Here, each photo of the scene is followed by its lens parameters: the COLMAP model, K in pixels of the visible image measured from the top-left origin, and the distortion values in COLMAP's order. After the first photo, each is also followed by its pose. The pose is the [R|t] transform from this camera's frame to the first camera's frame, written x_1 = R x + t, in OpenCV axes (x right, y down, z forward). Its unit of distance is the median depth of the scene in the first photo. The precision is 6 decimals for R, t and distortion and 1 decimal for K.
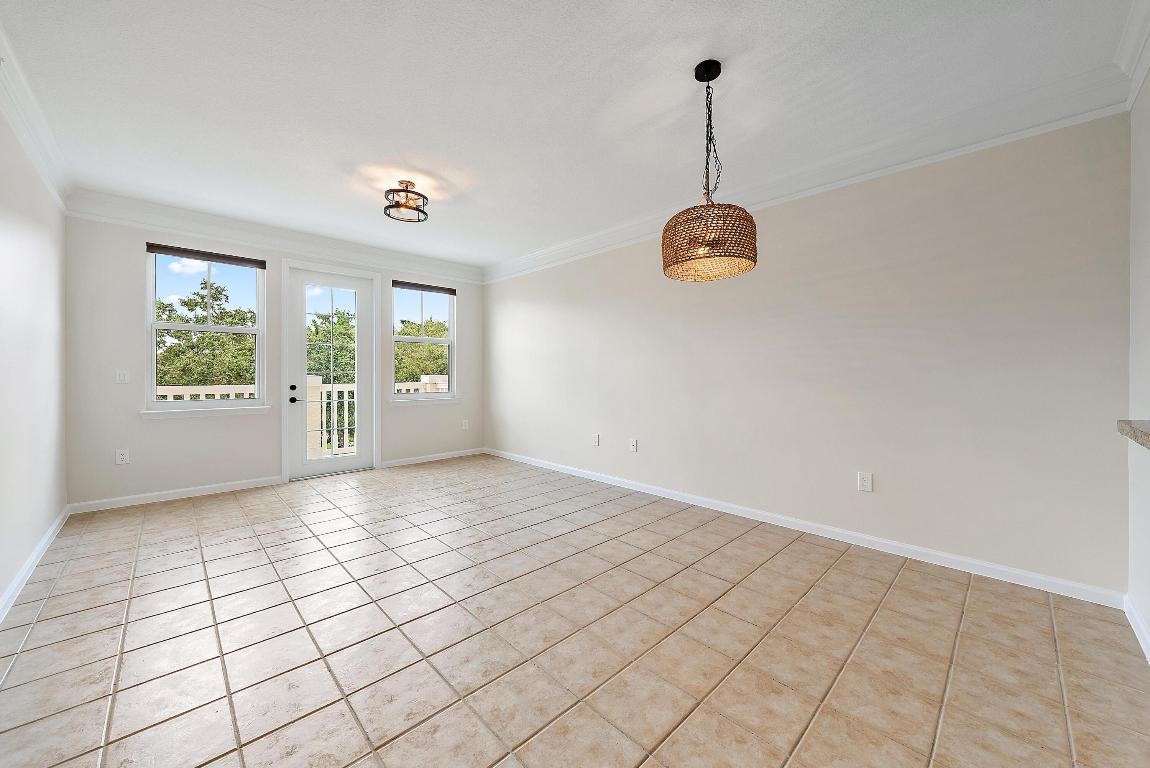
lens RADIAL K [[433.2, 0, 578.9], [0, 433.2, 377.0], [0, 0, 1]] dist [0.013991, 0.000005]
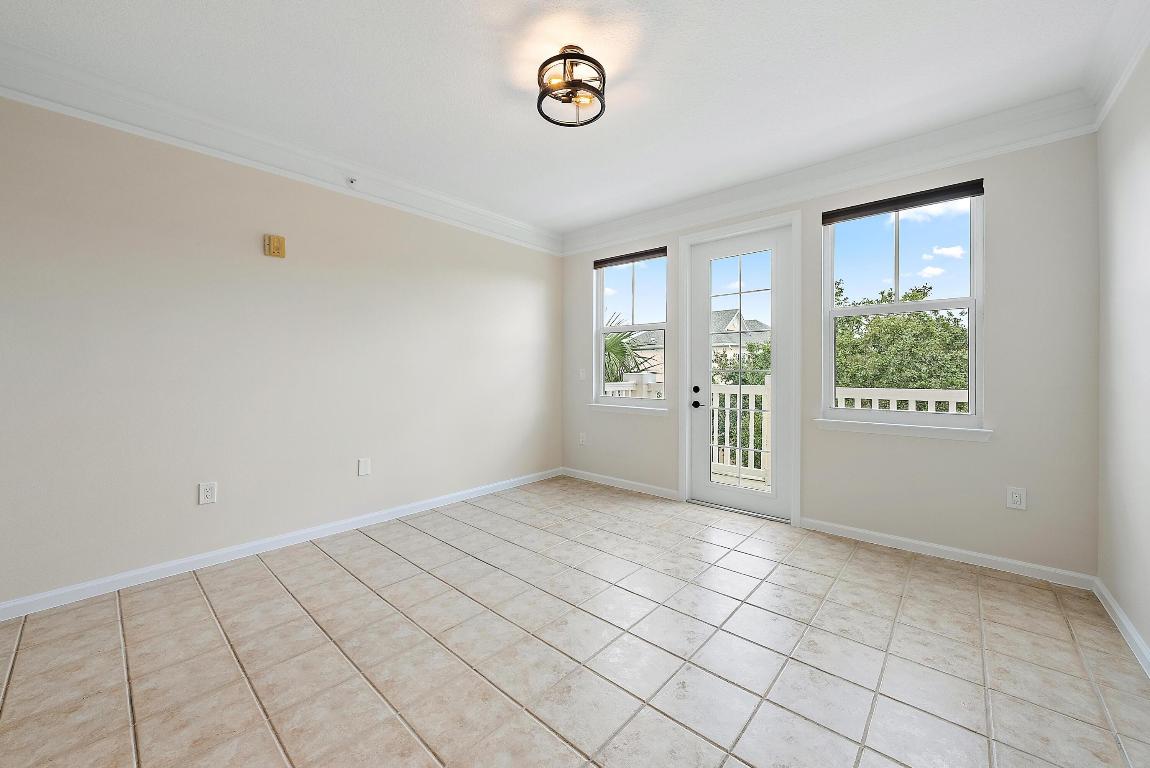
lens RADIAL K [[433.2, 0, 574.7], [0, 433.2, 373.3], [0, 0, 1]] dist [0.013991, 0.000005]
pose [[0.096281, -0.004915, -0.995342, 0.140520], [-0.016797, 0.999837, -0.006562, 0.003563], [0.995212, 0.017351, 0.096183, 0.687363]]
